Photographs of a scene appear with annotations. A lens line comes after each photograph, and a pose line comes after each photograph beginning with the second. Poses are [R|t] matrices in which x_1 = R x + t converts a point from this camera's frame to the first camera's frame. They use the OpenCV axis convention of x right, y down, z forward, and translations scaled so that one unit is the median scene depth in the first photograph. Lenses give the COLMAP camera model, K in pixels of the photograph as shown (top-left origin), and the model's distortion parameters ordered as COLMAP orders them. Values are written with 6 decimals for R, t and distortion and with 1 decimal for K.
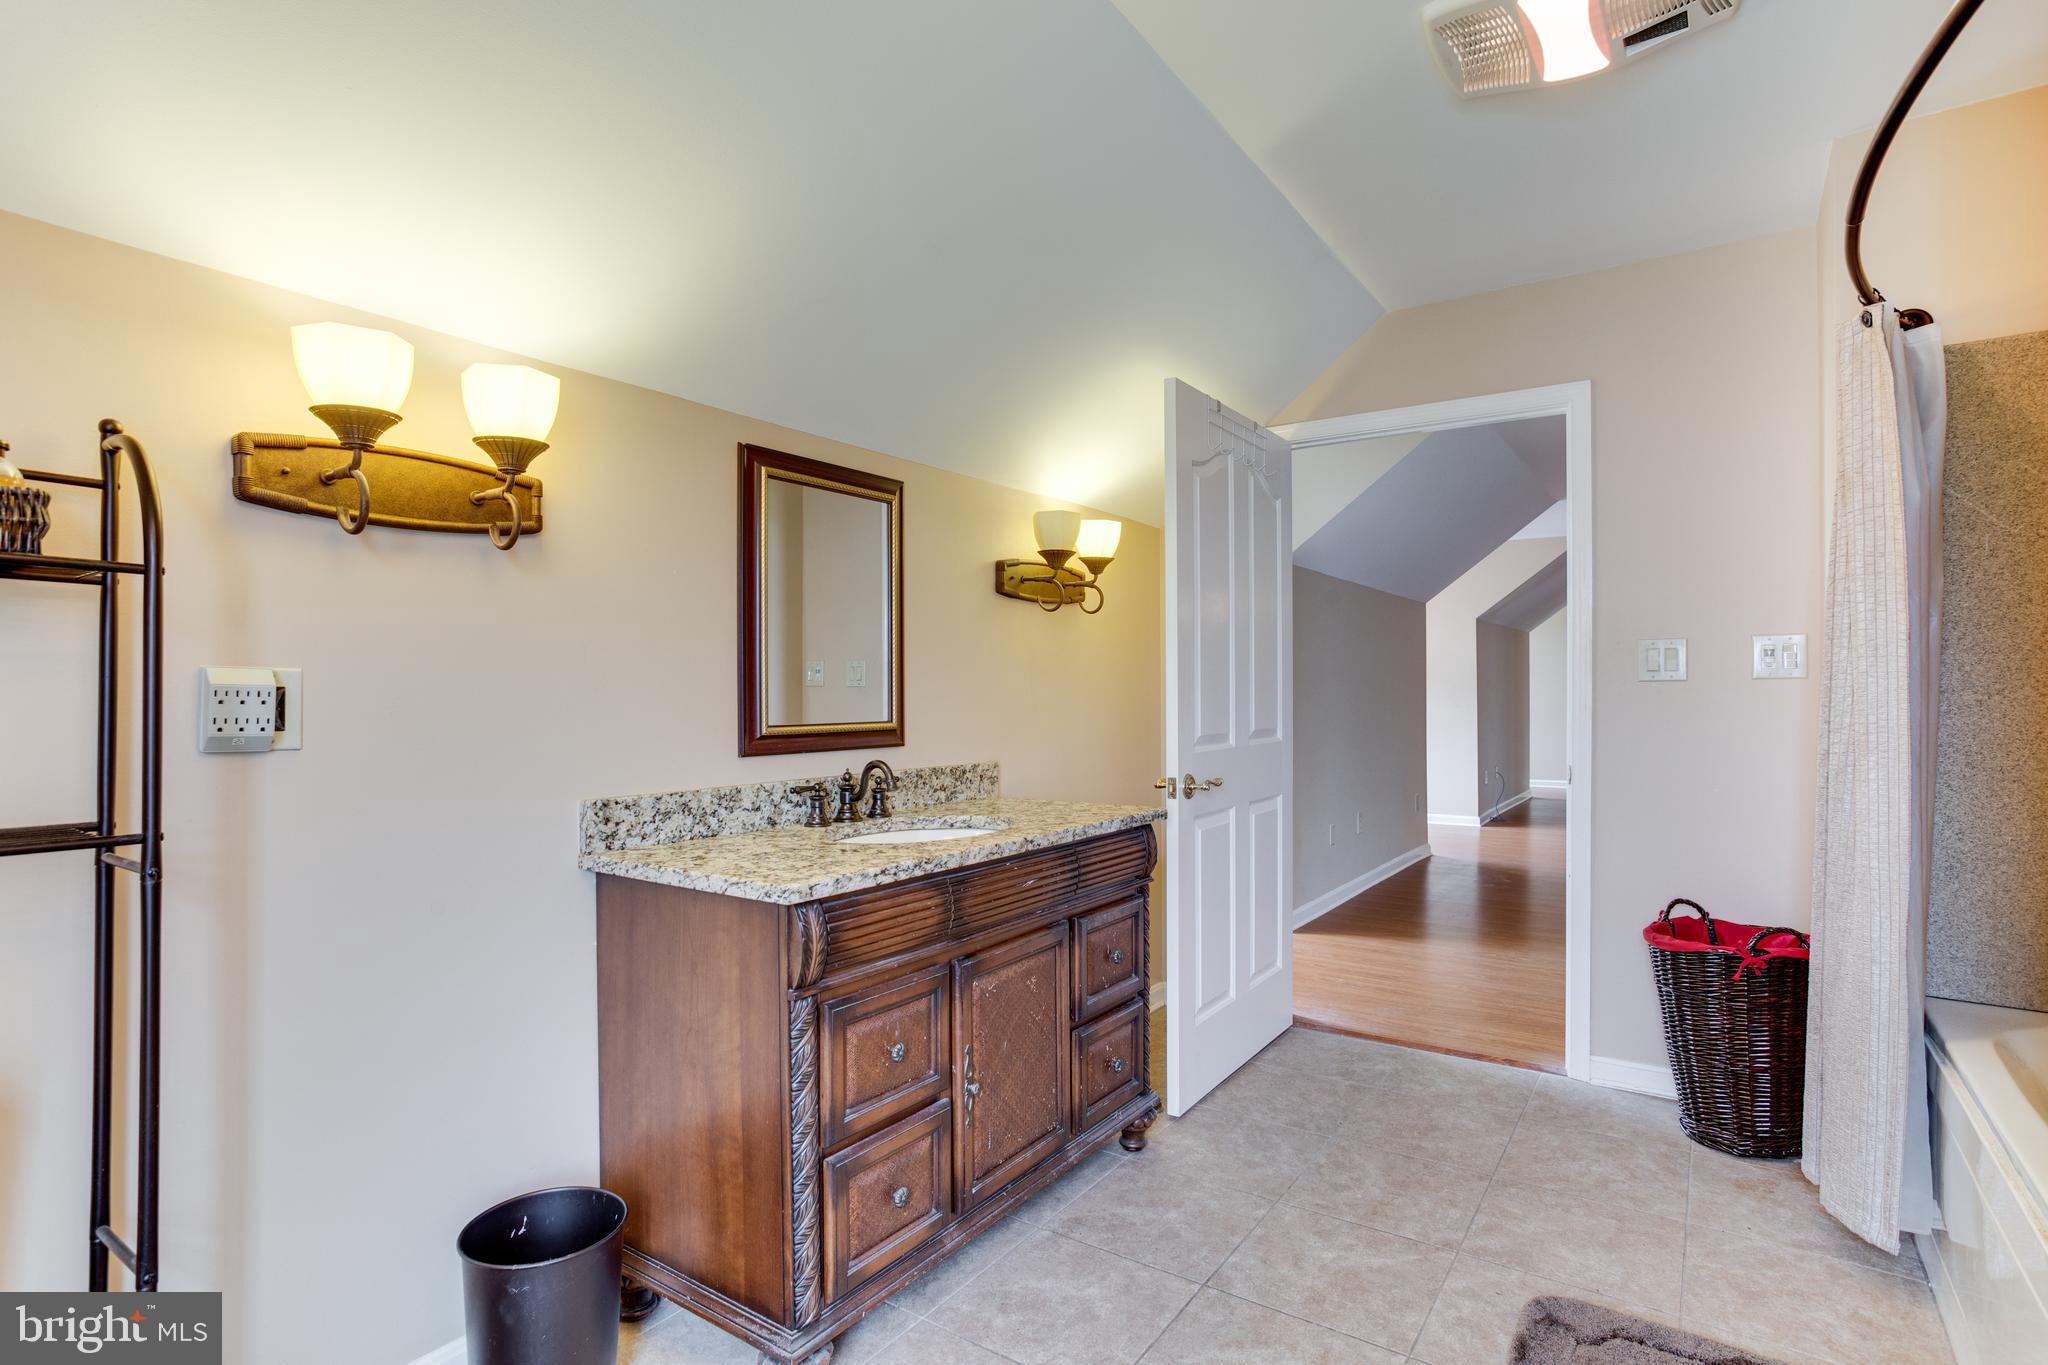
lens RADIAL K [[1017.8, 0, 1028.3], [0, 1017.8, 685.9], [0, 0, 1]] dist [0.001430, 0.000602]
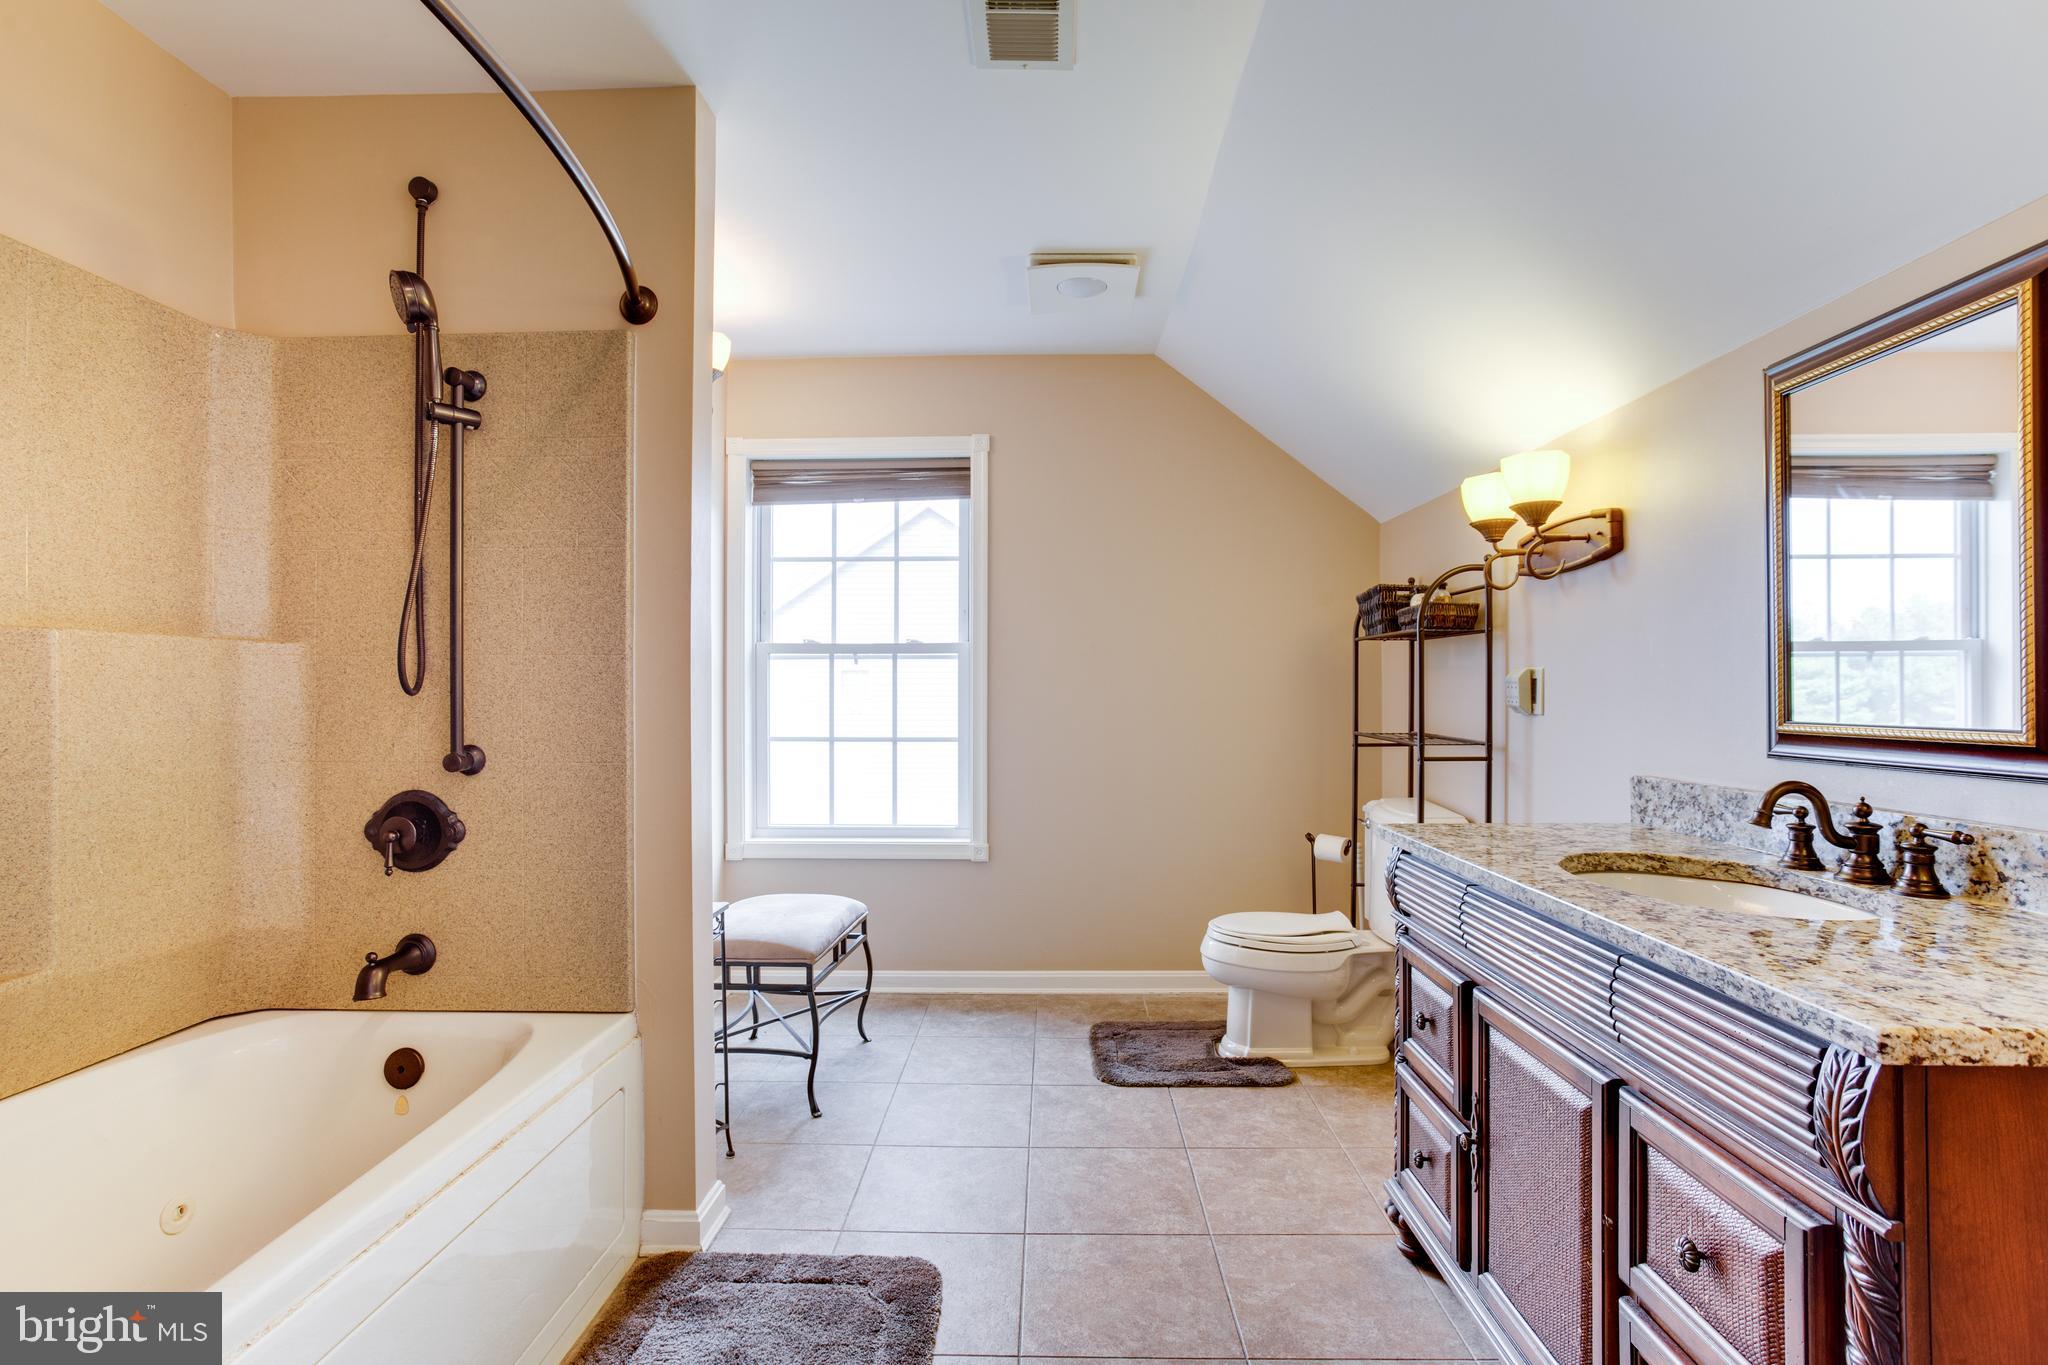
lens RADIAL K [[1017.8, 0, 1028.3], [0, 1017.8, 685.9], [0, 0, 1]] dist [0.001430, 0.000602]
pose [[-0.835875, 0.001655, -0.548917, 0.721266], [0.008713, 0.999909, -0.010255, 0.017879], [0.548851, -0.013354, -0.835814, 1.505227]]
